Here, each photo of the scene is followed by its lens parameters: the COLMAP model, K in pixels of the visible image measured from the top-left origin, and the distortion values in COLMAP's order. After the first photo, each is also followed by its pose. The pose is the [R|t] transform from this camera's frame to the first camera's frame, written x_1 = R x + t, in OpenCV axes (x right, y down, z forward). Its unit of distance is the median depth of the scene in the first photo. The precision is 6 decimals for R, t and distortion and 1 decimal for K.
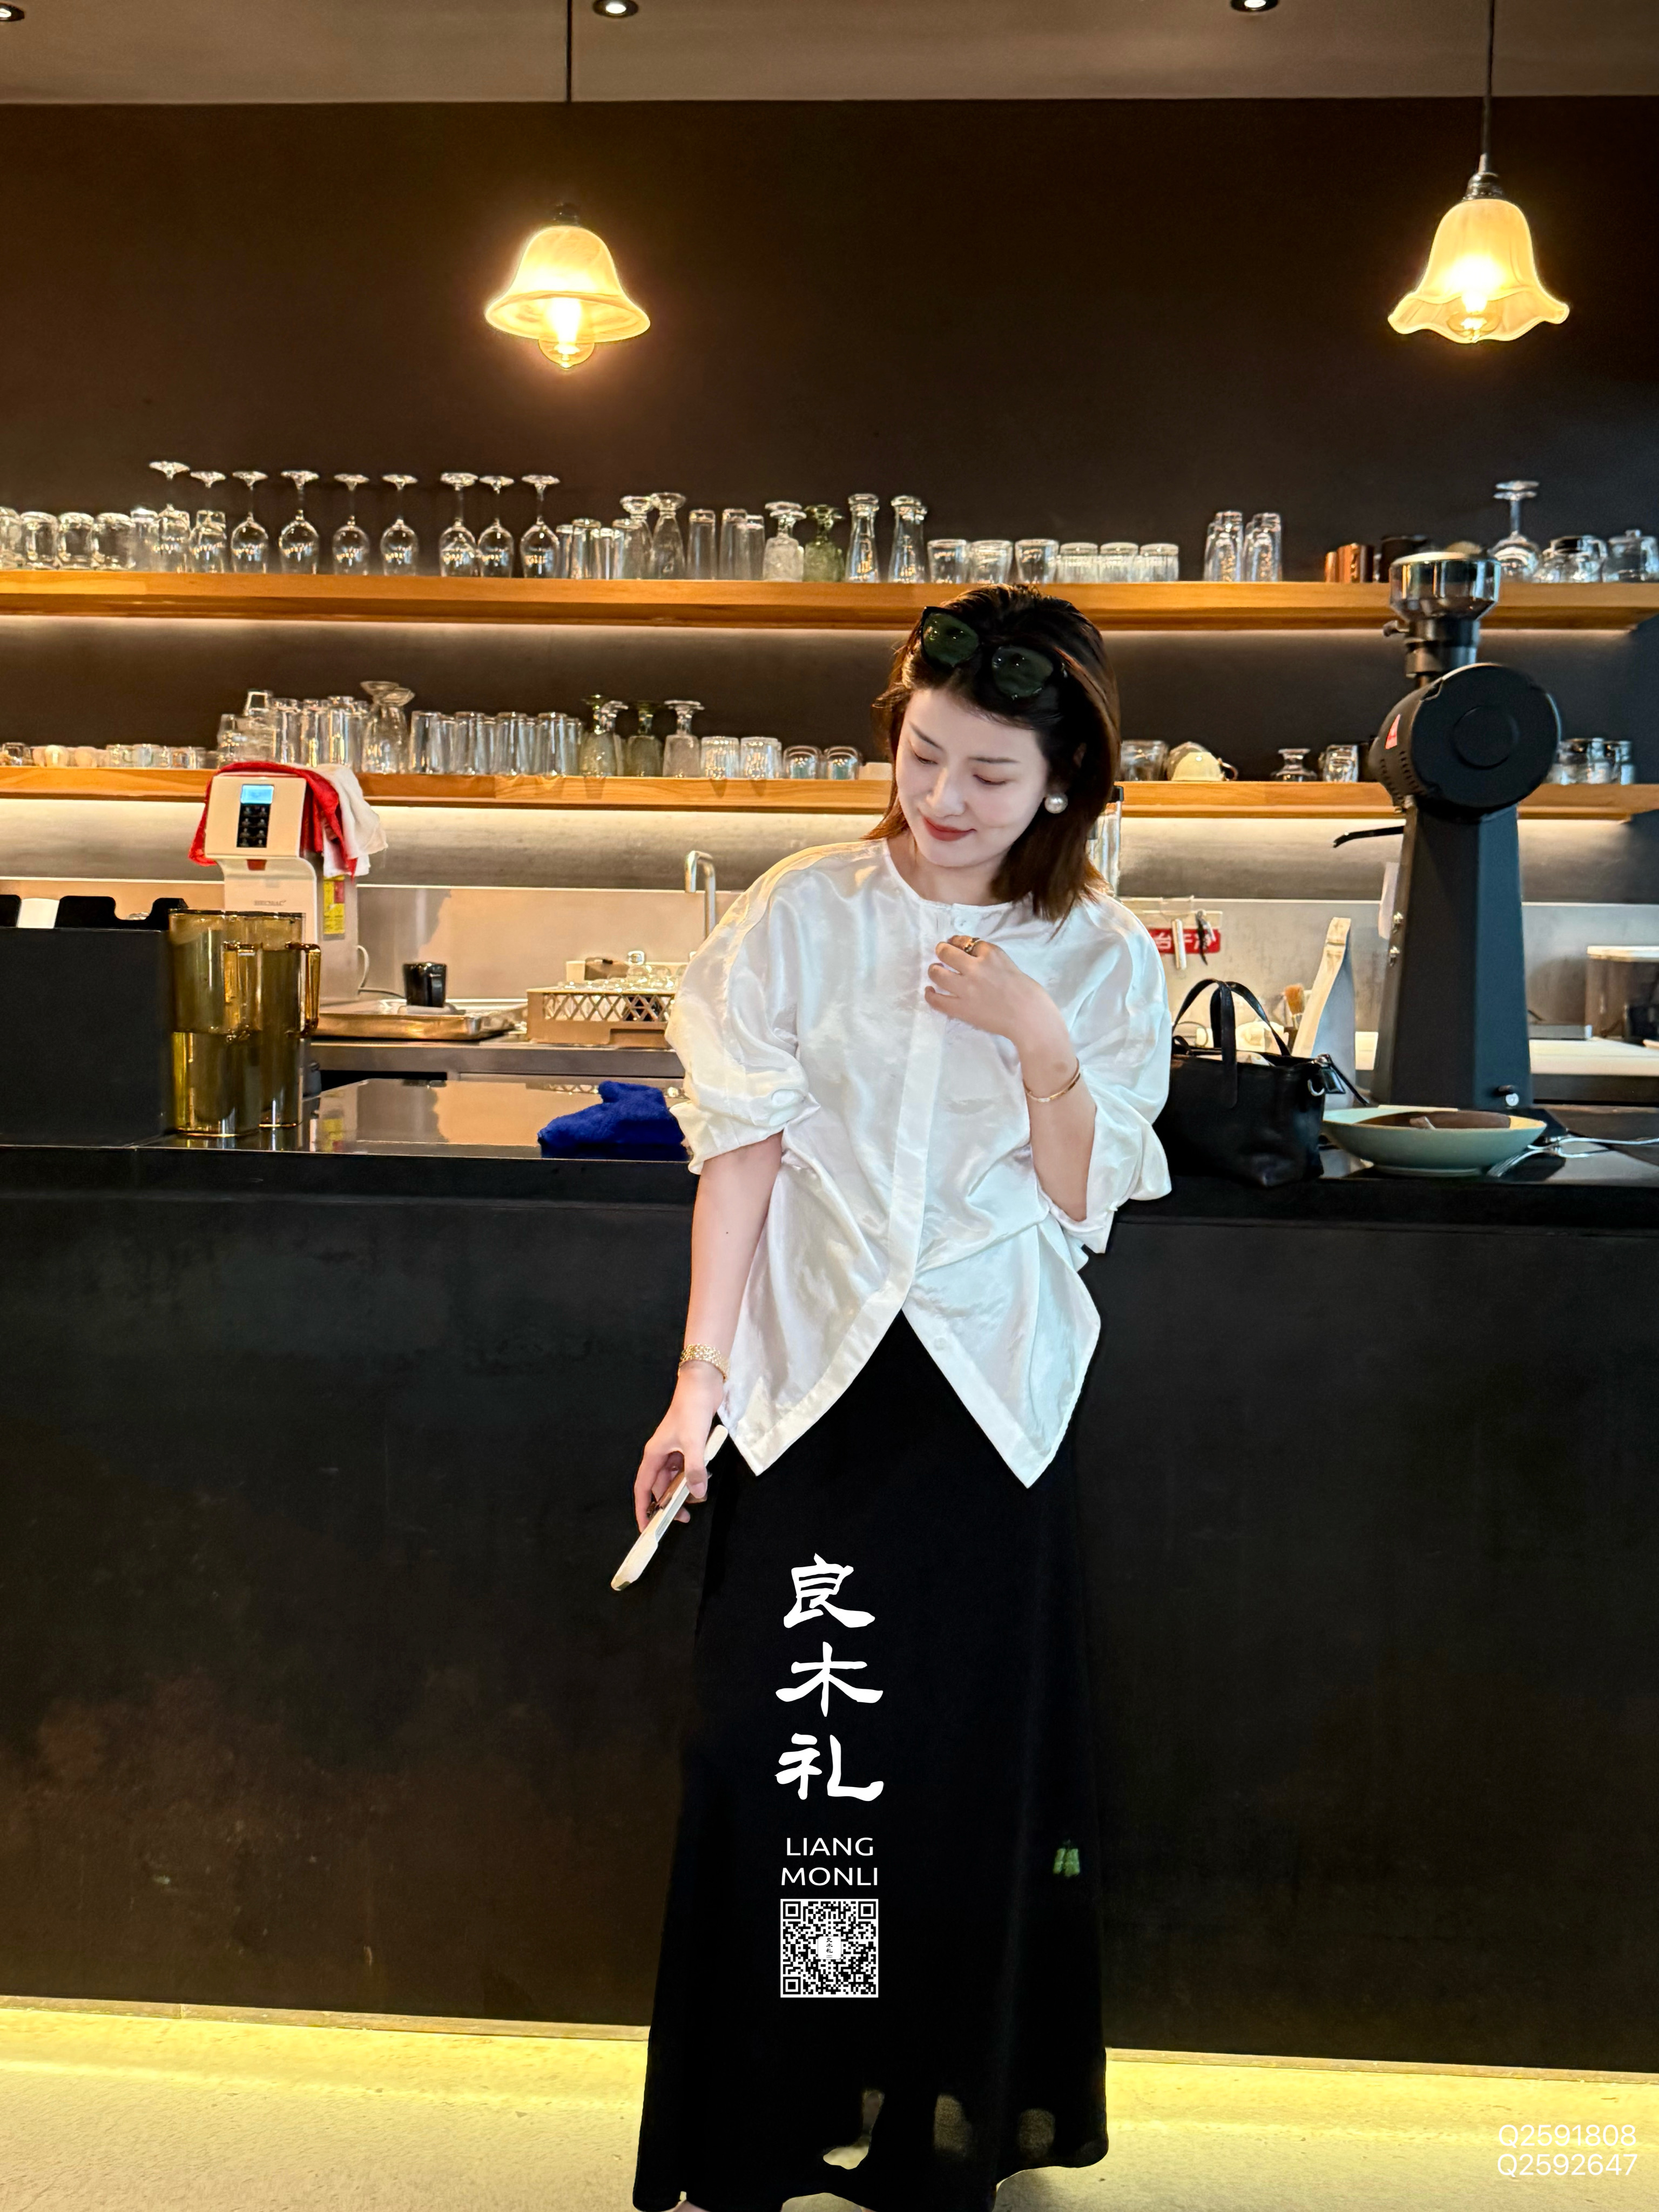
lens RADIAL K [[2194.1, 0, 813.5], [0, 2194.1, 1079.9], [0, 0, 1]] dist [0.230605, -0.552577]
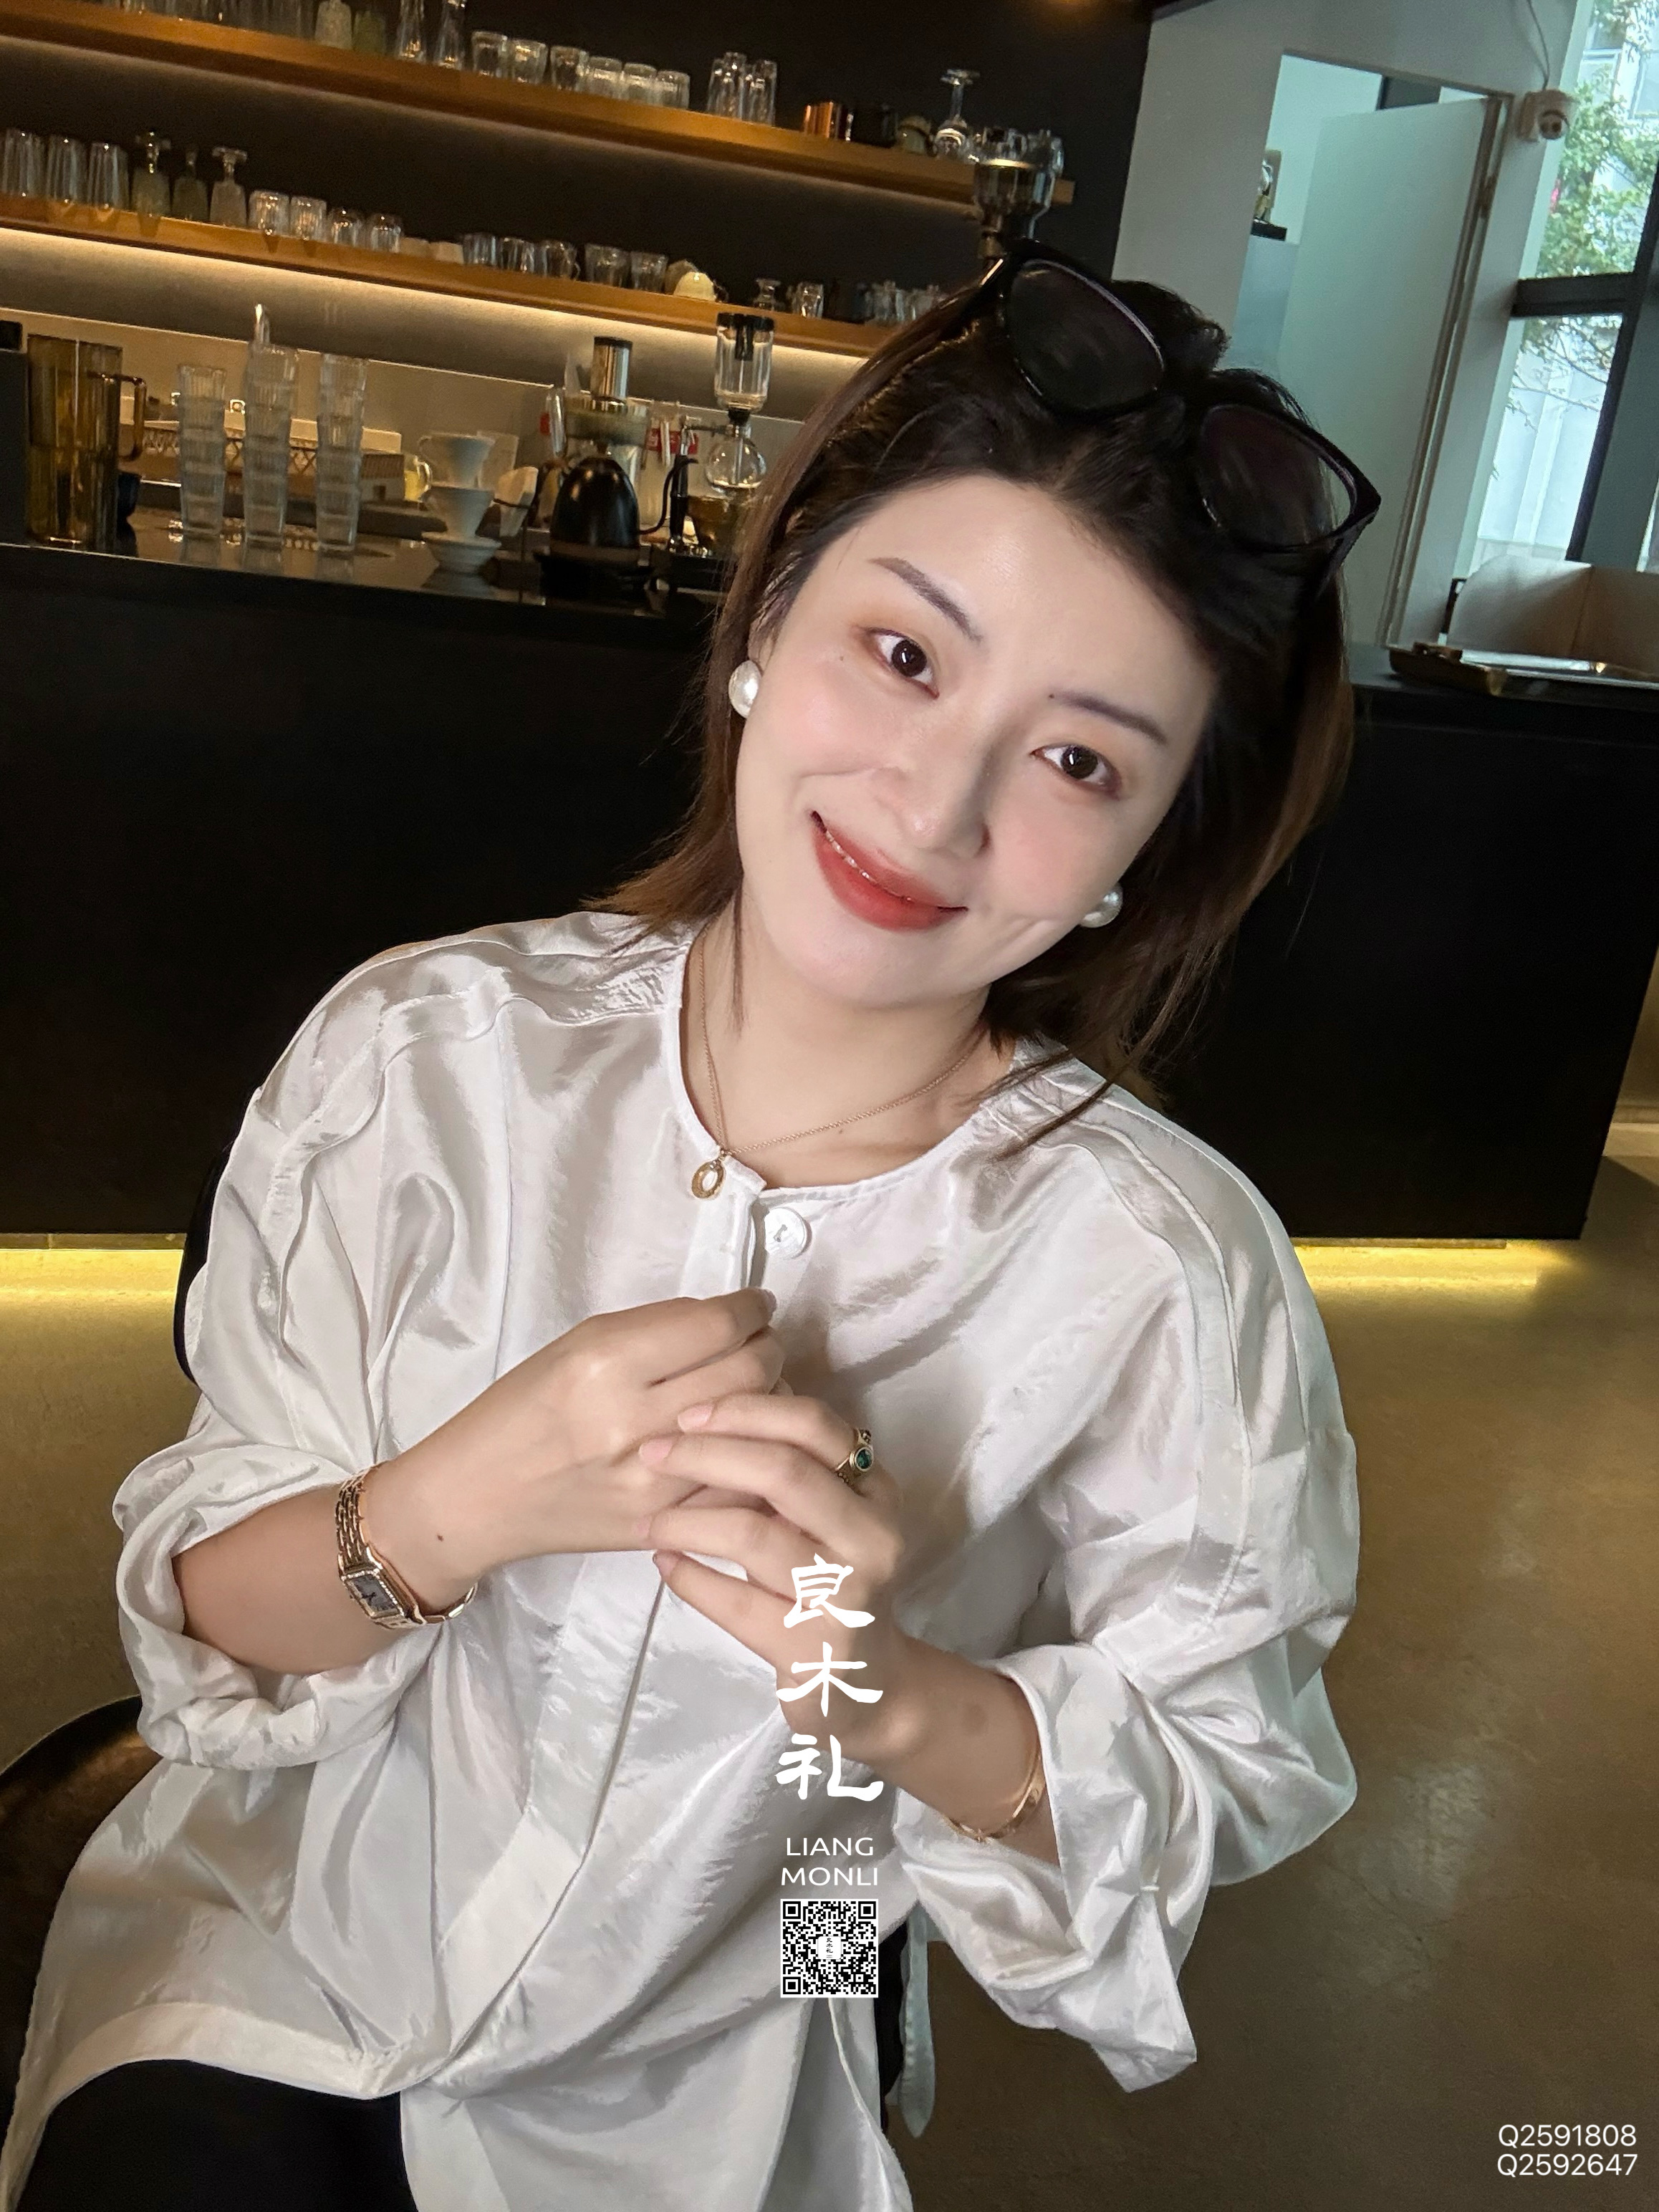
lens RADIAL K [[1973.9, 0, 829.5], [0, 1973.9, 1106.0], [0, 0, 1]] dist [0.091791, -0.144341]
pose [[0.936333, -0.010003, 0.350971, -0.134475], [-0.083526, 0.964552, 0.250325, 0.007293], [-0.341033, -0.263702, 0.902307, -0.092266]]
